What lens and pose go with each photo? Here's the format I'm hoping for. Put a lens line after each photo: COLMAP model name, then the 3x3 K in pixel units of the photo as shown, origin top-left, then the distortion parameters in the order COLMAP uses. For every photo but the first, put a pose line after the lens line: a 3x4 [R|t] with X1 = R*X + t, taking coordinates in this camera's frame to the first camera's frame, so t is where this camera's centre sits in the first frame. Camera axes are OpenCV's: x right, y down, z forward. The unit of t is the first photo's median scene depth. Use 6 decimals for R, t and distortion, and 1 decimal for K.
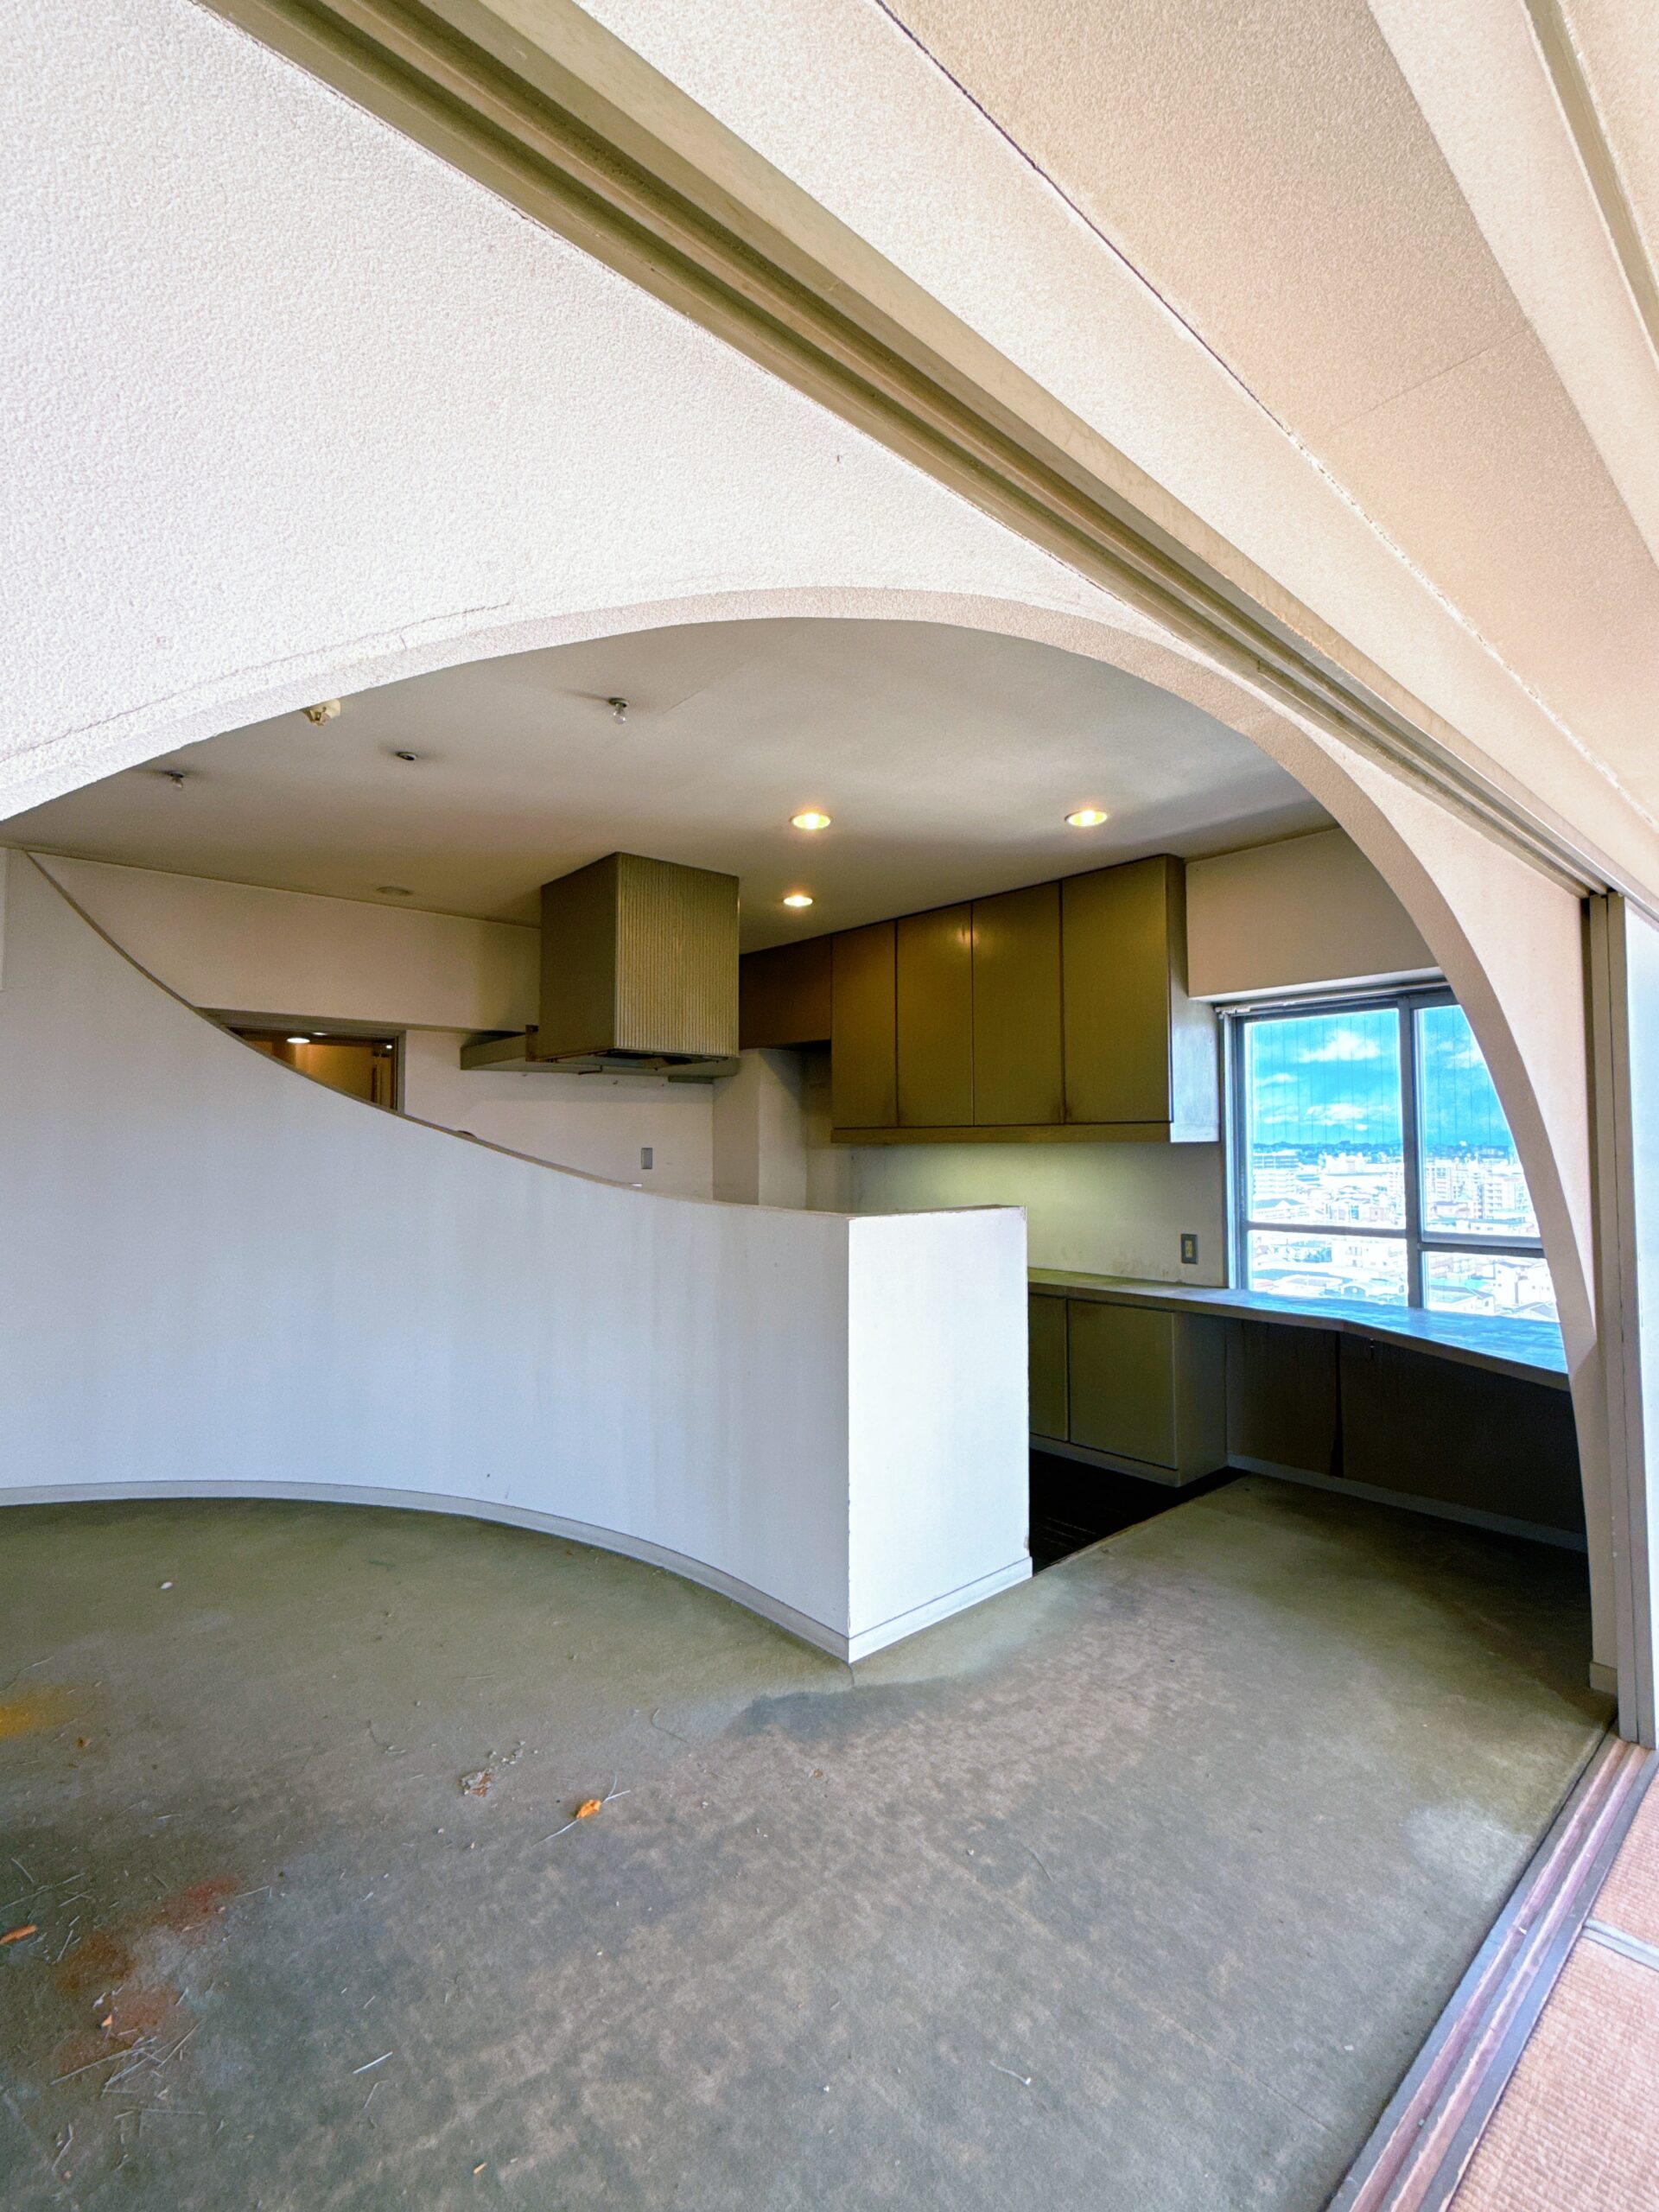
lens RADIAL K [[1013.3, 0, 832.0], [0, 1013.3, 1100.6], [0, 0, 1]] dist [0.002506, 0.000517]
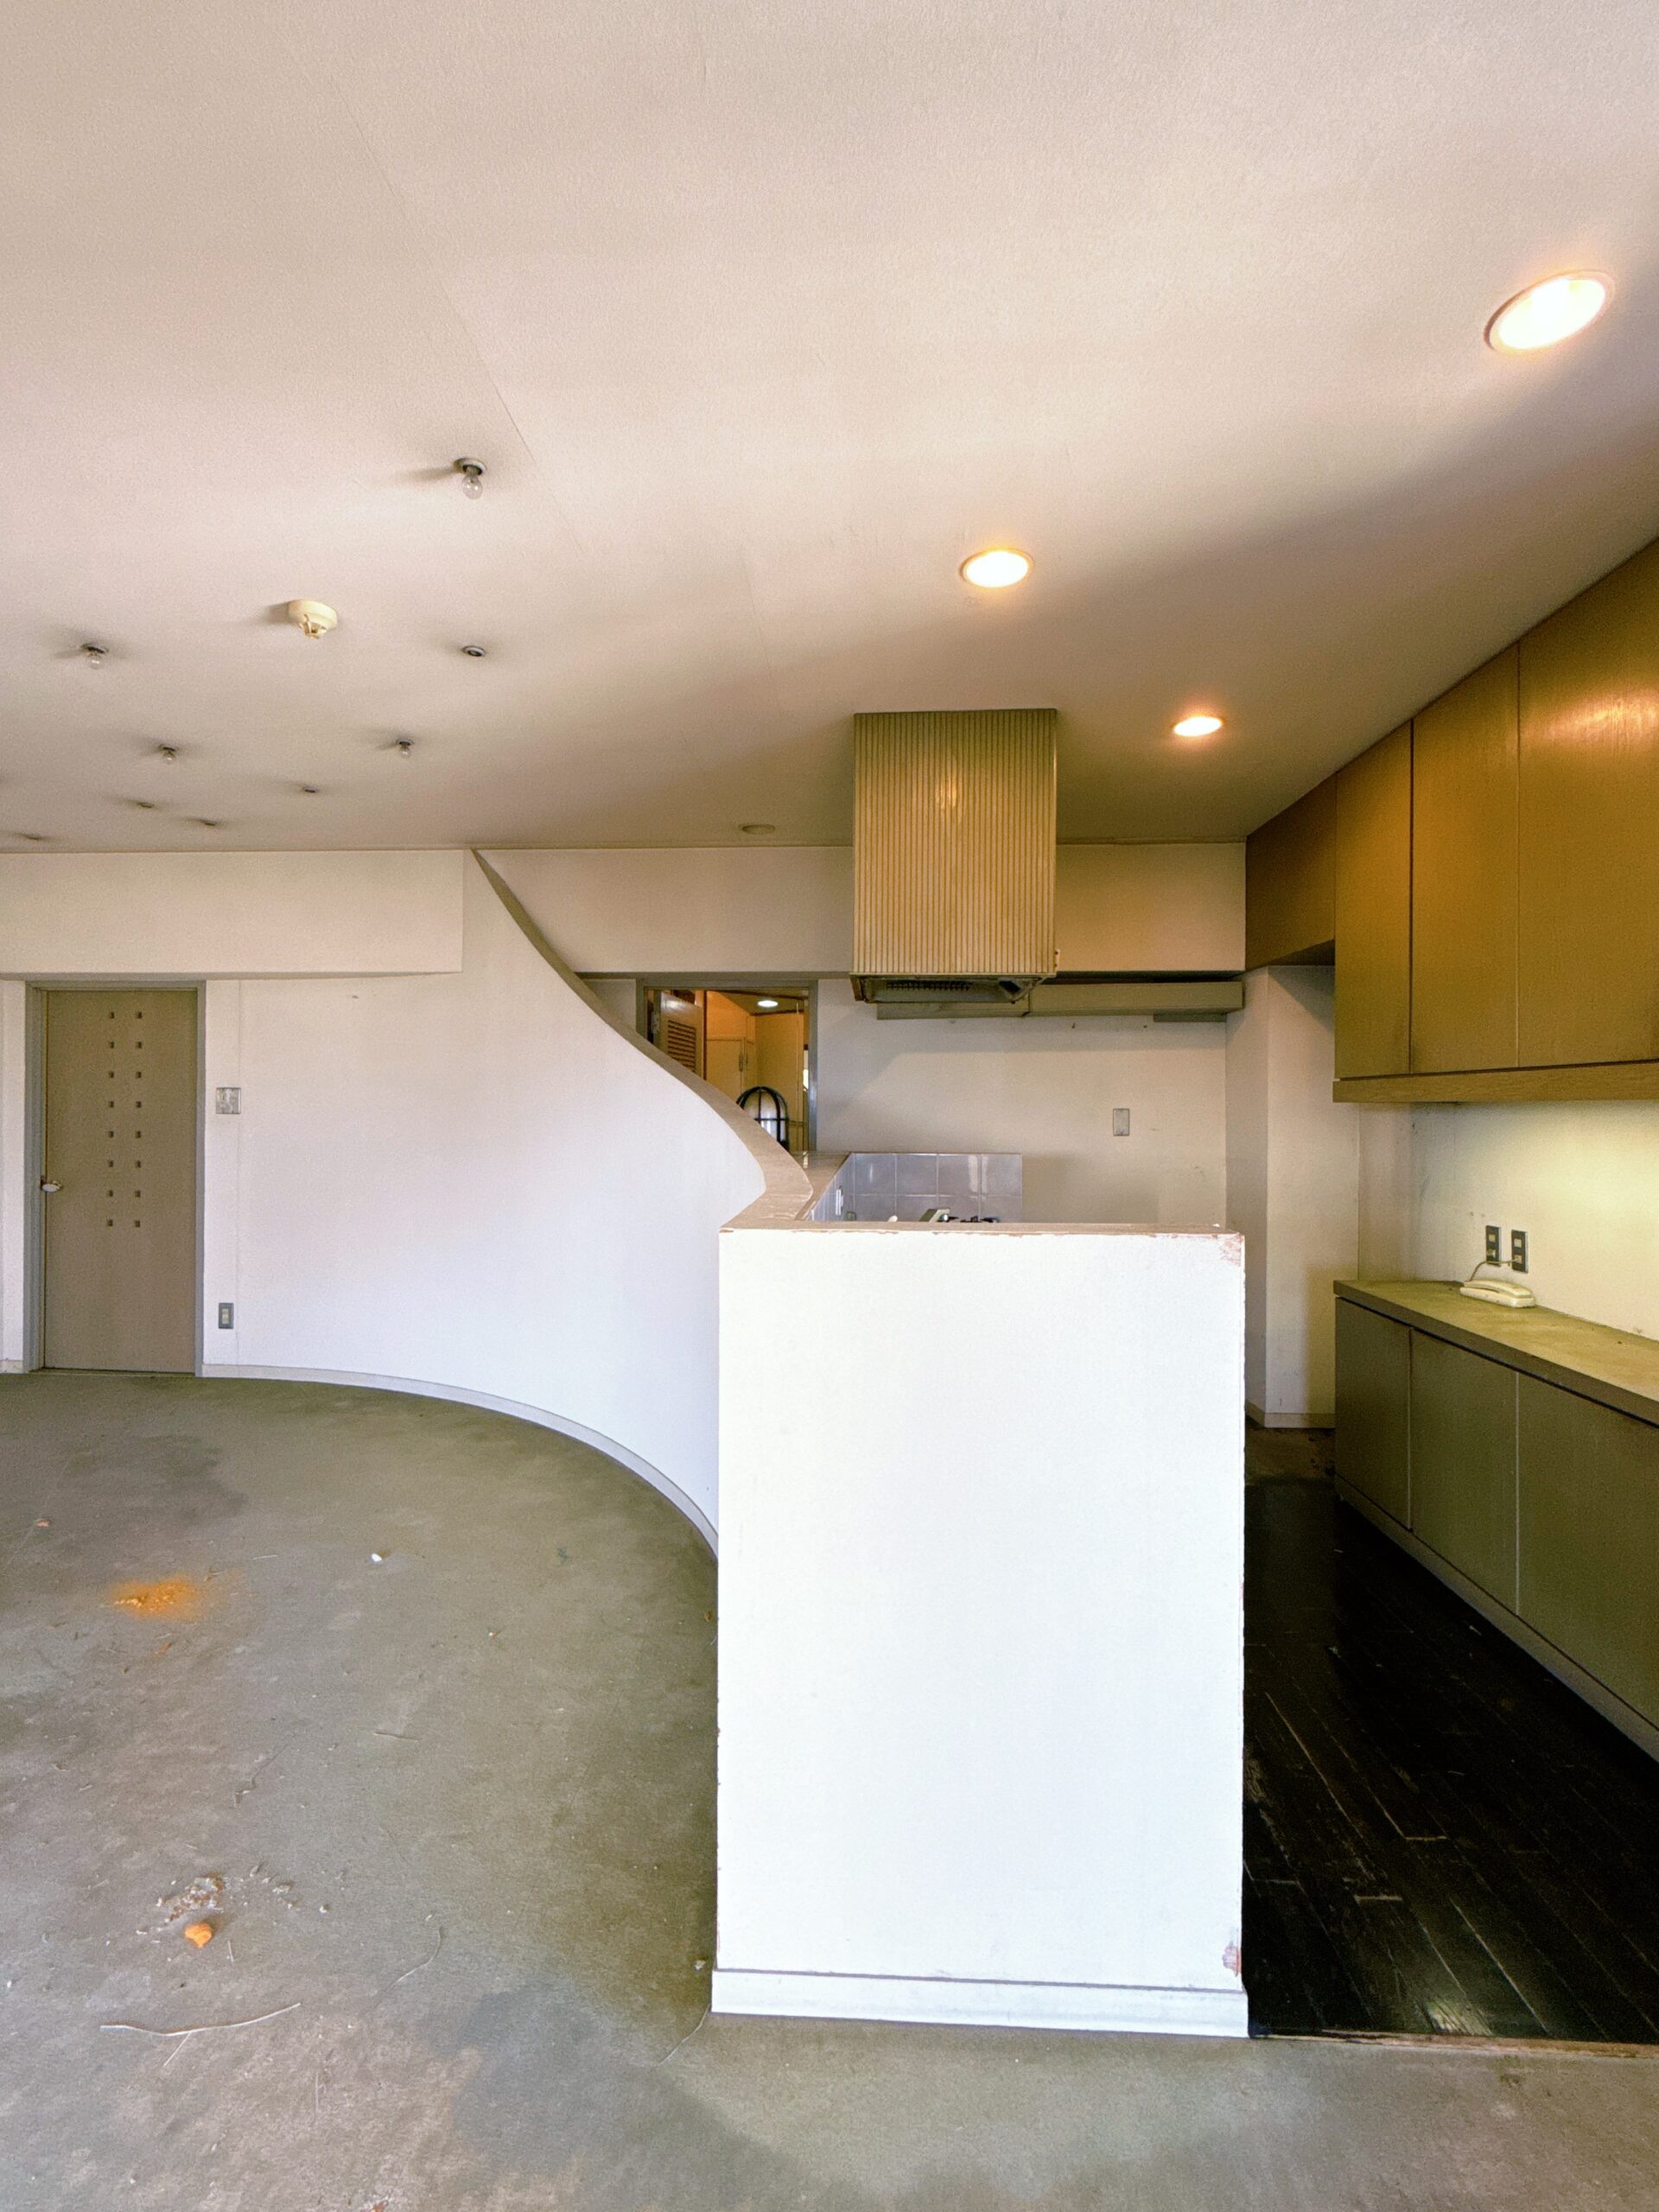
lens RADIAL K [[1013.3, 0, 831.7], [0, 1013.3, 1111.0], [0, 0, 1]] dist [0.002506, 0.000517]
pose [[0.707351, 0.010463, -0.706785, 0.339677], [0.025318, 0.998874, 0.040125, 0.019257], [0.706409, -0.046277, 0.706290, 0.488211]]
